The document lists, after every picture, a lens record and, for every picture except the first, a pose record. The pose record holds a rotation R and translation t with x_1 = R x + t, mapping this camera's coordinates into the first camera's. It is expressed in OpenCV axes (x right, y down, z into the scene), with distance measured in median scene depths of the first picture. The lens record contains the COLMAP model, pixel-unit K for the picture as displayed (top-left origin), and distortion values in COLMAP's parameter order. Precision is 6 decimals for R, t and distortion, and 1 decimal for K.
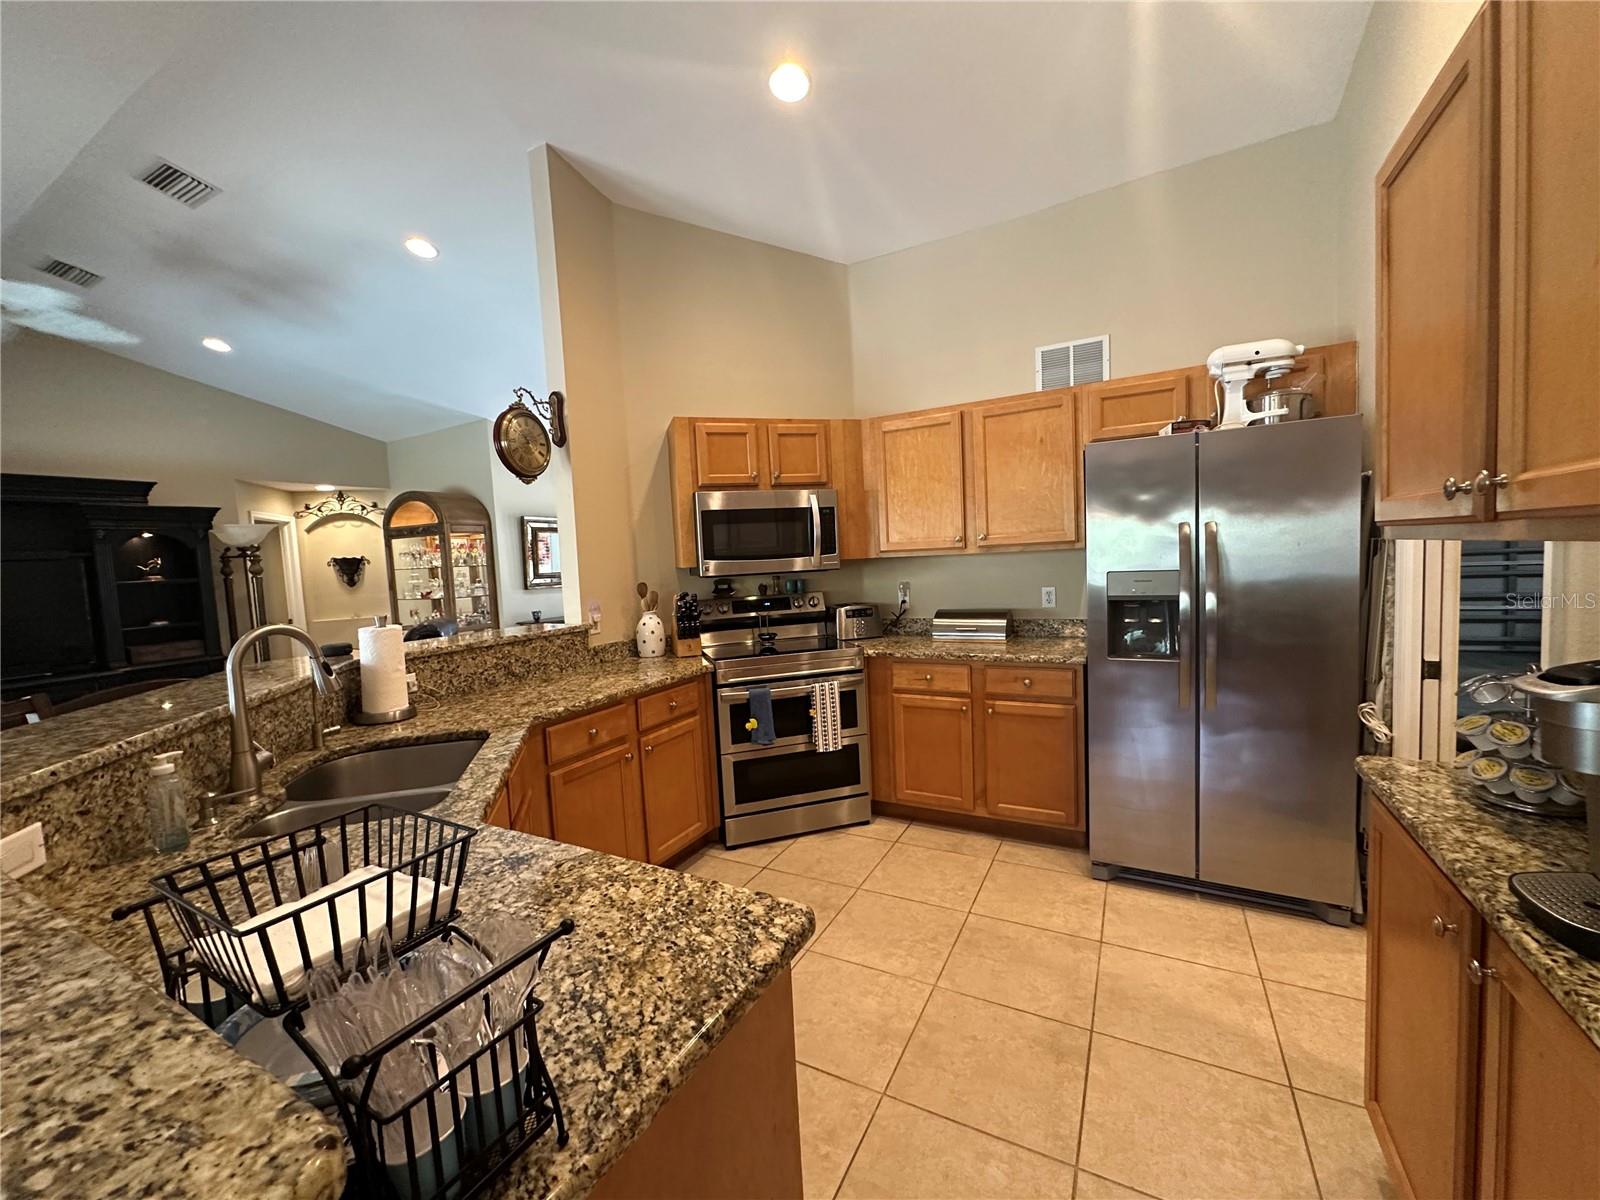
lens RADIAL K [[637.4, 0, 796.4], [0, 637.4, 600.4], [0, 0, 1]] dist [-0.006553, 0.001006]
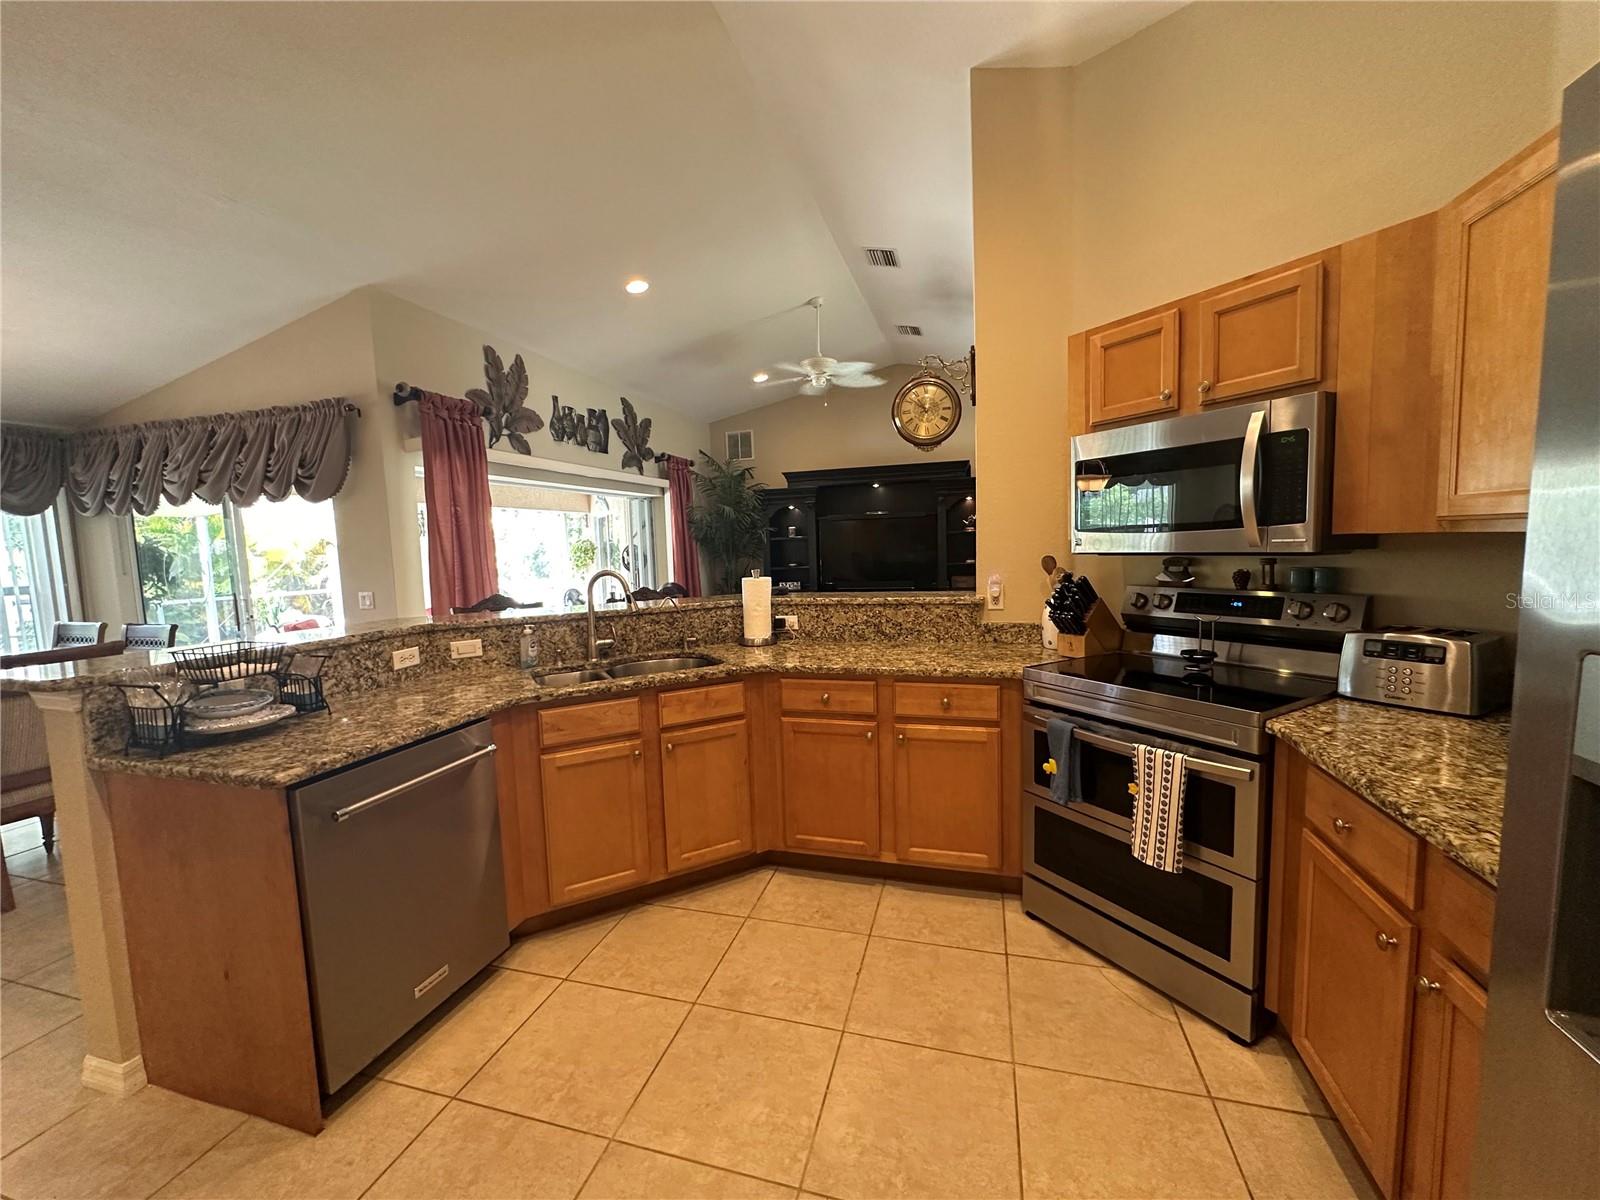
lens RADIAL K [[637.4, 0, 799.0], [0, 637.4, 599.8], [0, 0, 1]] dist [-0.006553, 0.001006]
pose [[0.226373, 0.129338, -0.965415, 0.537462], [-0.048811, 0.991406, 0.121374, -0.062748], [0.972817, 0.019647, 0.230741, 0.572169]]
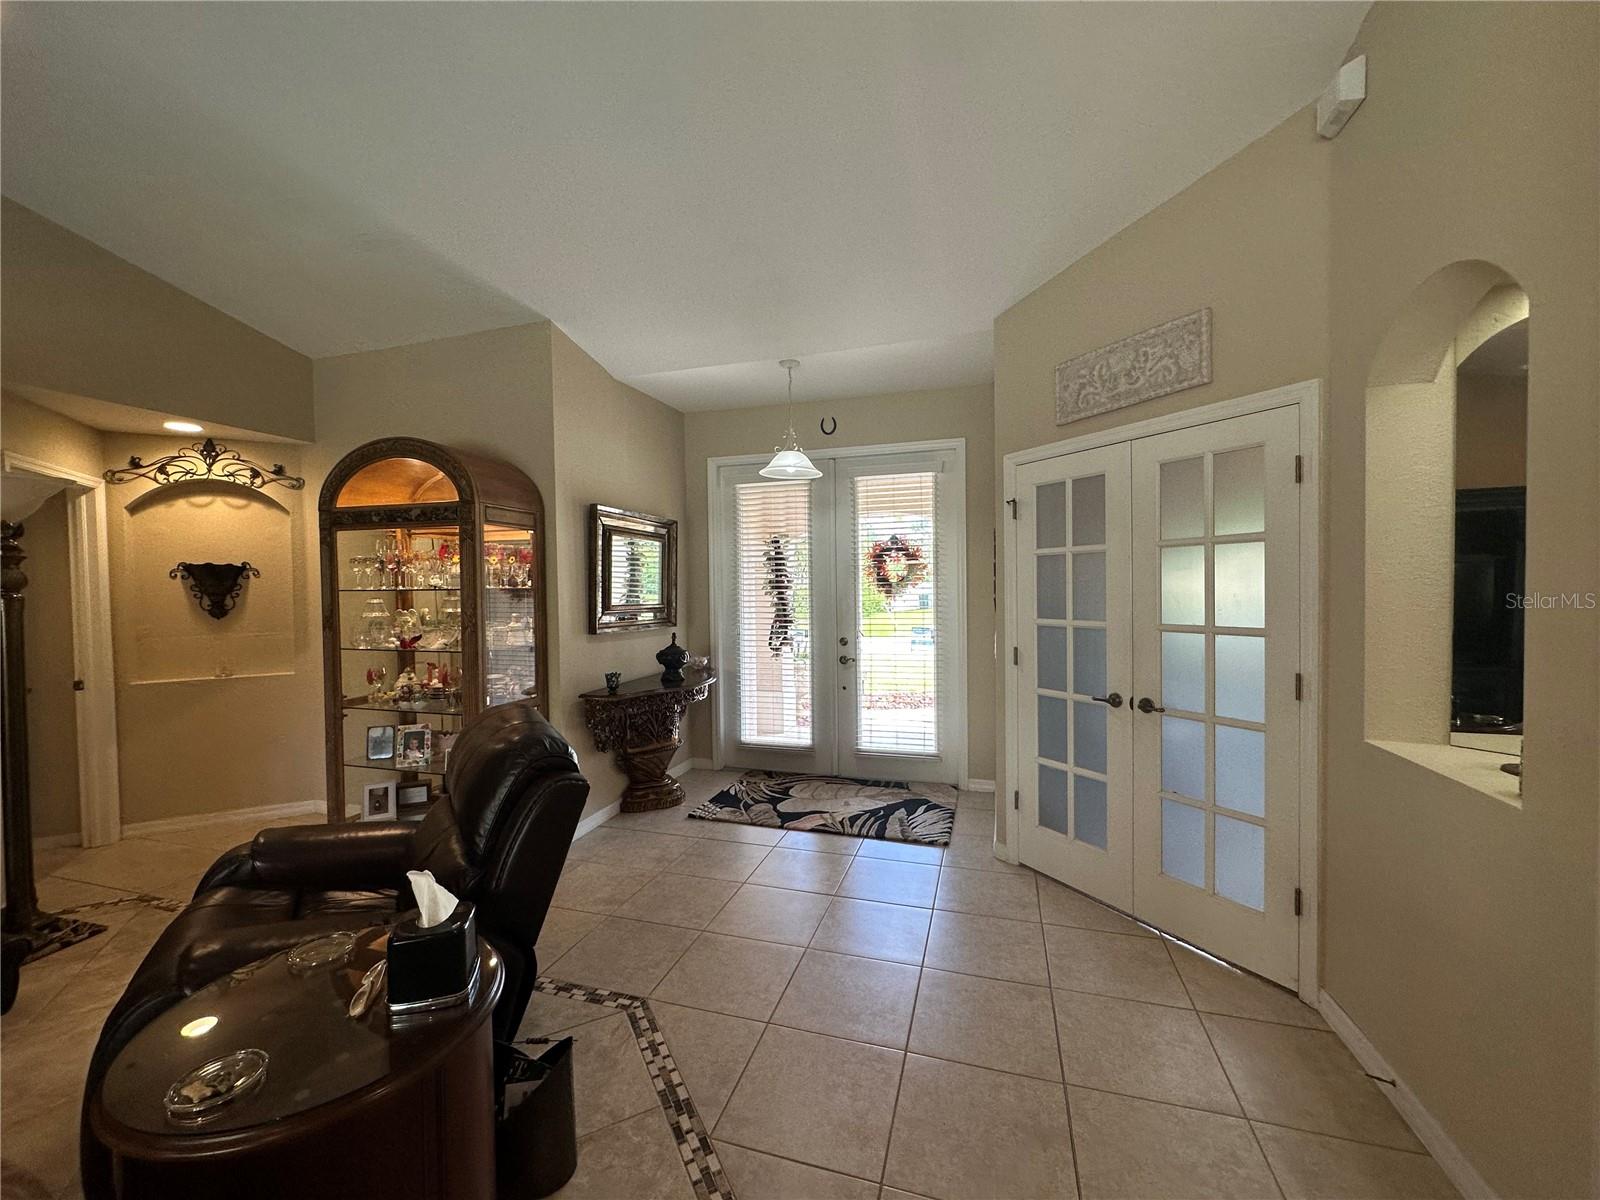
lens RADIAL K [[637.4, 0, 797.5], [0, 637.4, 603.6], [0, 0, 1]] dist [-0.006553, 0.001006]
pose [[0.979216, 0.031647, 0.200335, -0.850292], [-0.022327, 0.998568, -0.048612, -0.048695], [-0.201587, 0.043129, 0.978521, 0.973424]]
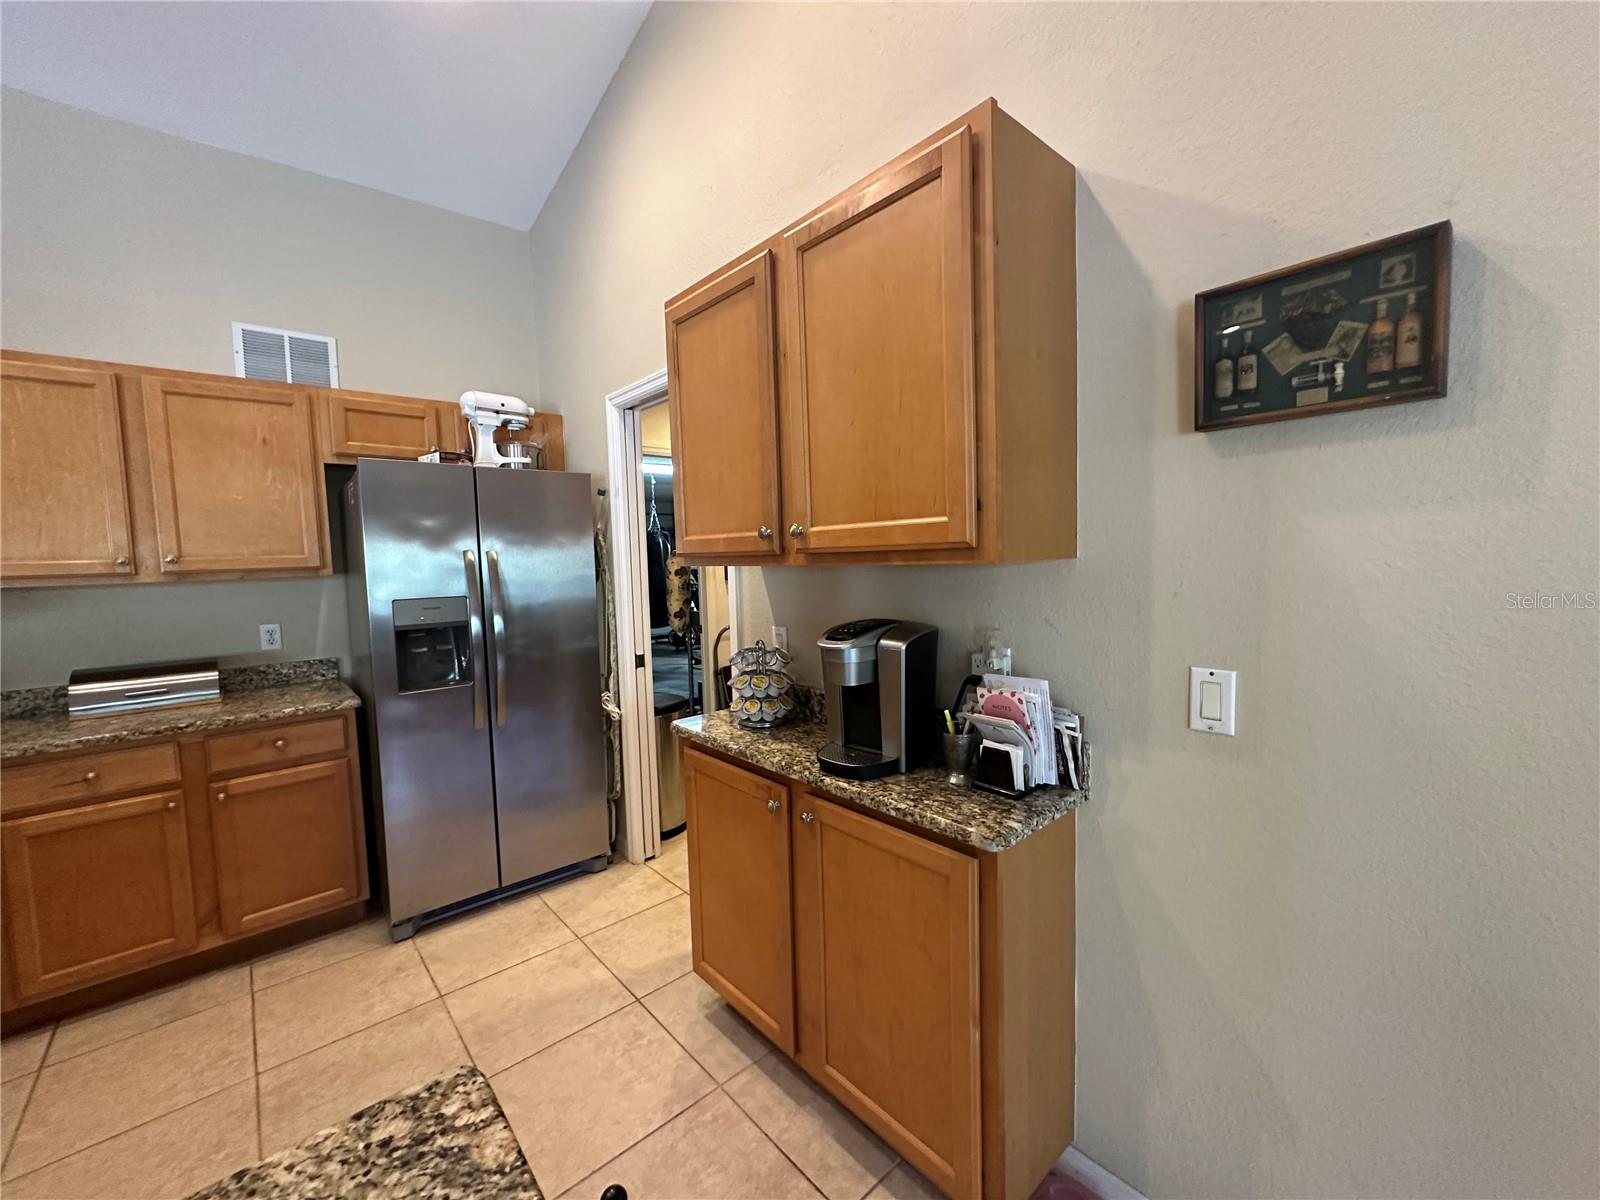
lens RADIAL K [[637.4, 0, 800.3], [0, 637.4, 601.5], [0, 0, 1]] dist [-0.006553, 0.001006]
pose [[0.339884, -0.029577, 0.940002, -0.149256], [0.078093, 0.996941, 0.003132, 0.000049], [-0.937219, 0.072343, 0.341154, 0.114161]]
